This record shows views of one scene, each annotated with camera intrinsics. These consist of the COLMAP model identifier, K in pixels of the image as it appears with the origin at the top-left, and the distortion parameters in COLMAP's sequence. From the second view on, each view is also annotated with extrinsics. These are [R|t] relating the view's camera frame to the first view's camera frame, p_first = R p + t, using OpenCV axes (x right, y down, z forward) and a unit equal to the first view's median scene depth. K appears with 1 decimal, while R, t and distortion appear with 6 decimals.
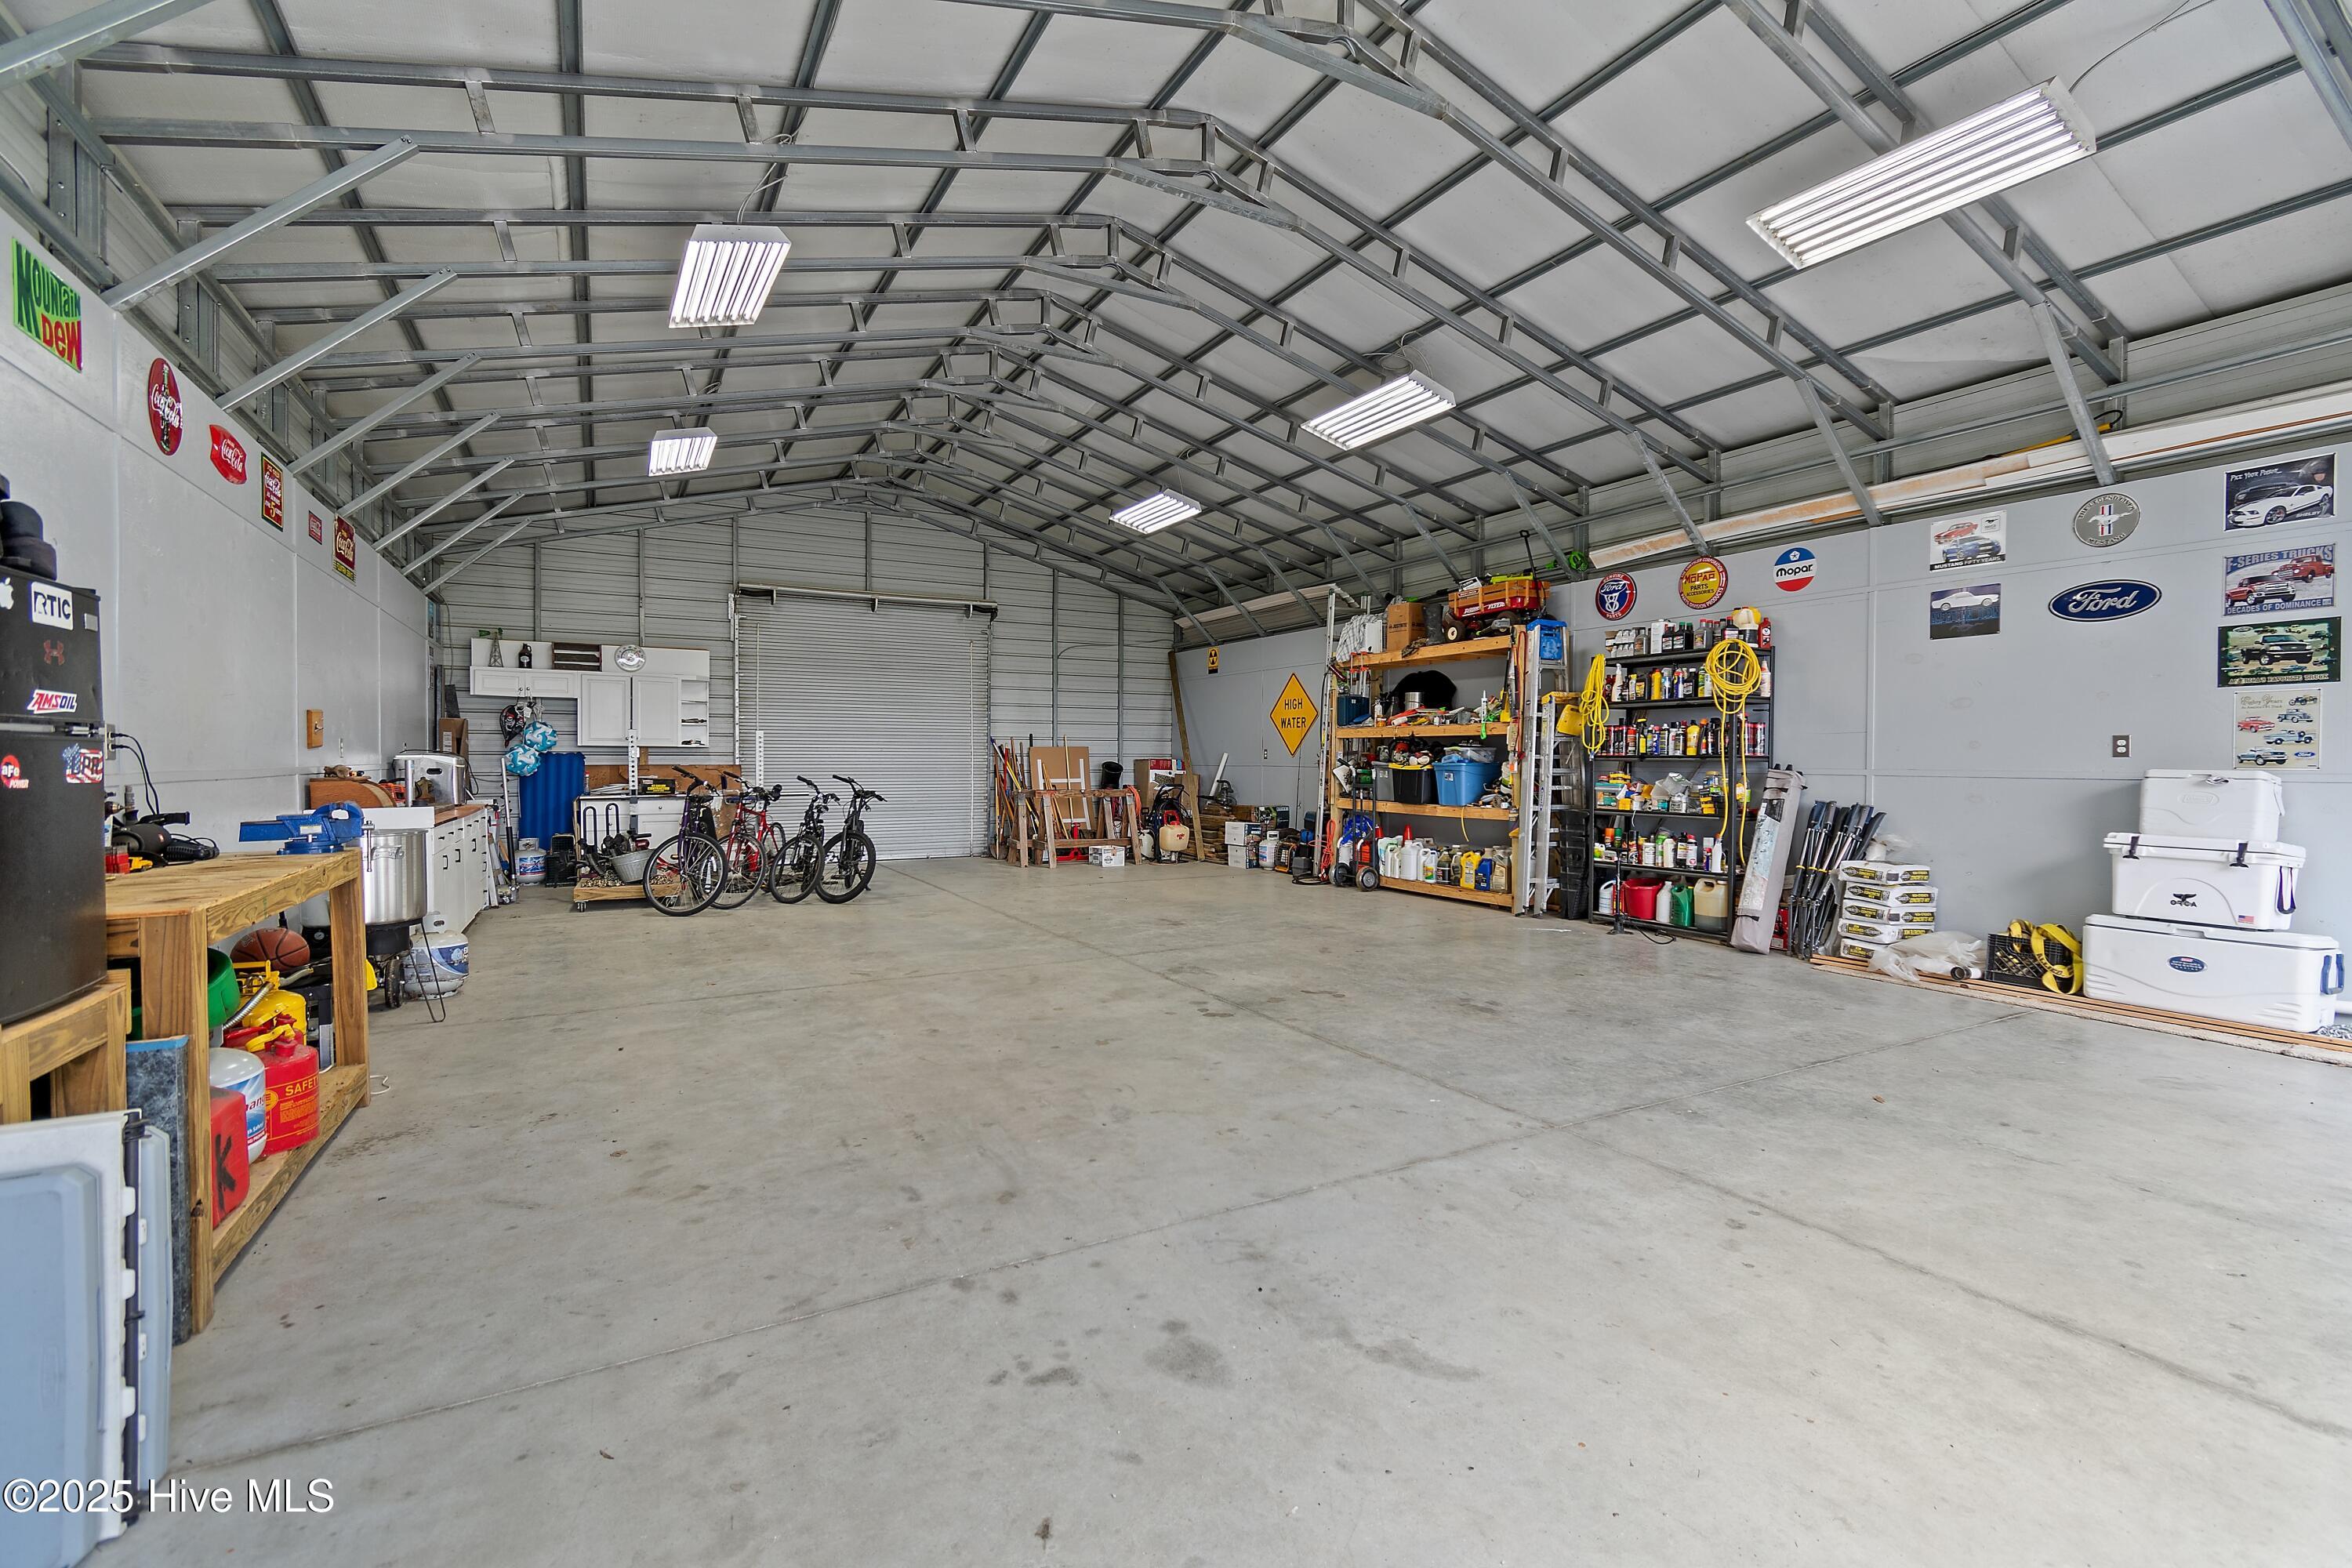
lens RADIAL K [[1035.6, 0, 1183.6], [0, 1035.6, 778.1], [0, 0, 1]] dist [0.001739, -0.001177]
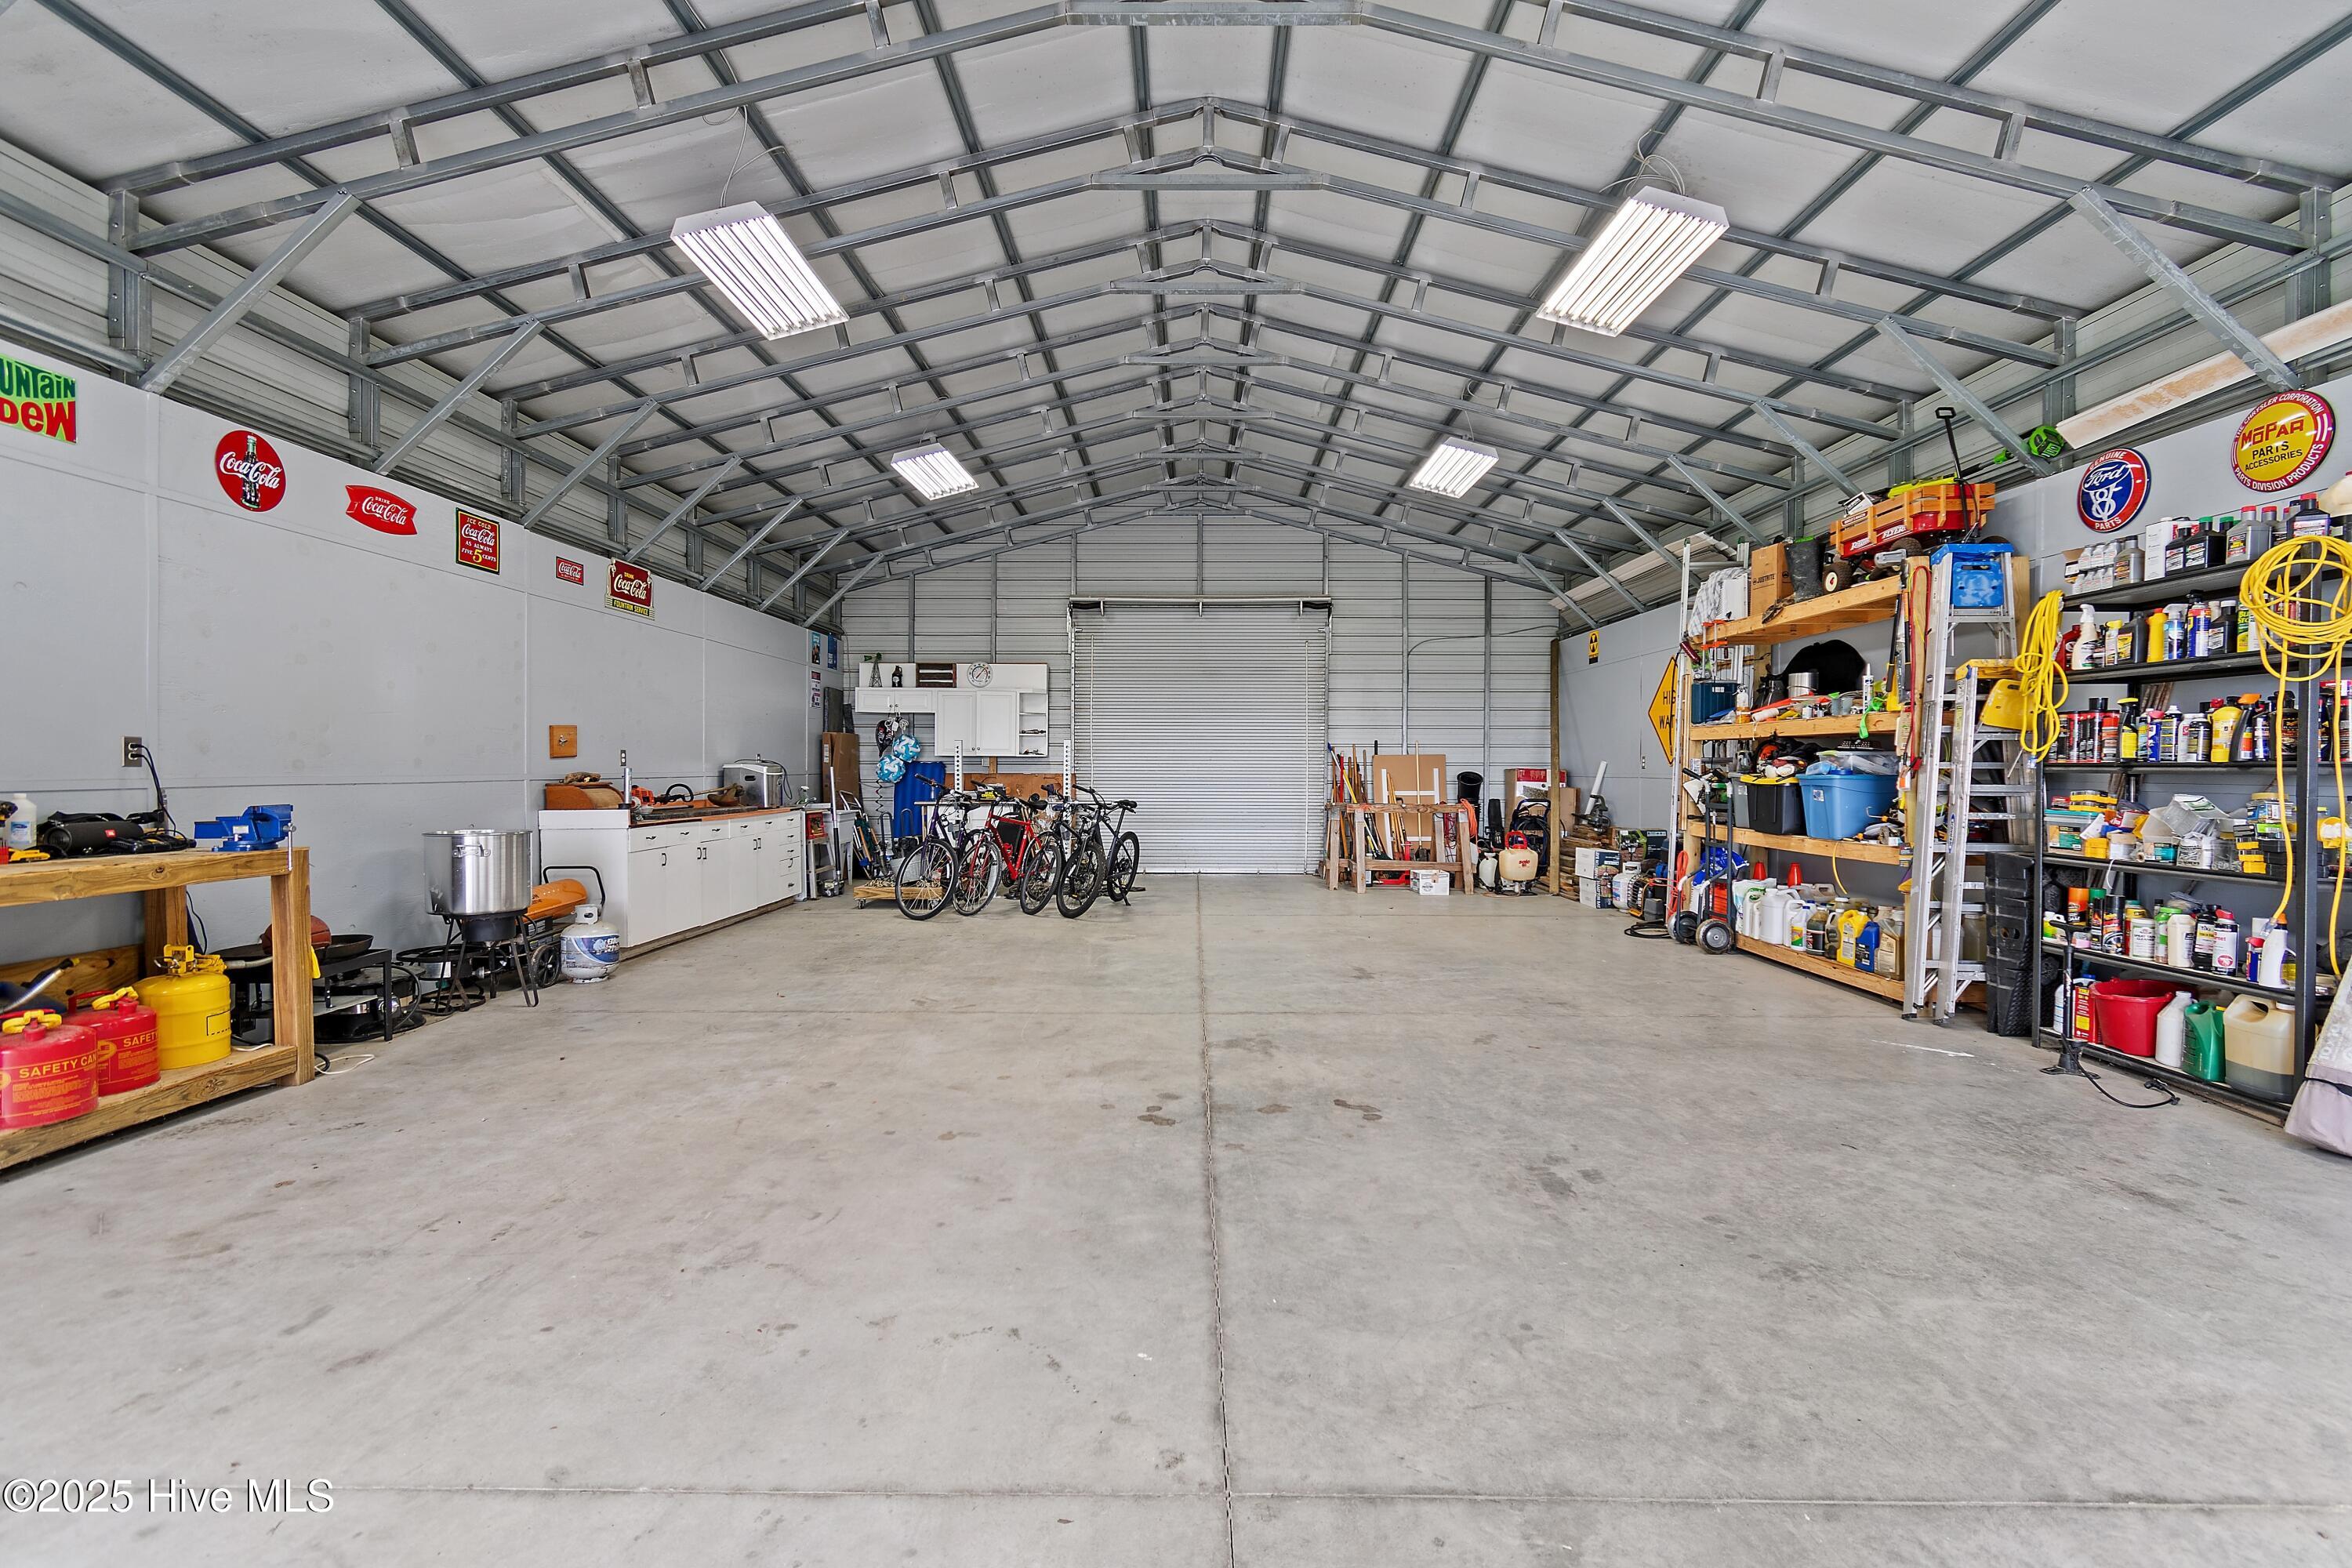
lens RADIAL K [[1035.6, 0, 1175.7], [0, 1035.6, 777.9], [0, 0, 1]] dist [0.001739, -0.001177]
pose [[0.867800, 0.005788, -0.496879, 0.265962], [-0.010596, 0.999920, -0.006858, -0.004191], [0.496800, 0.011216, 0.867793, 0.245917]]
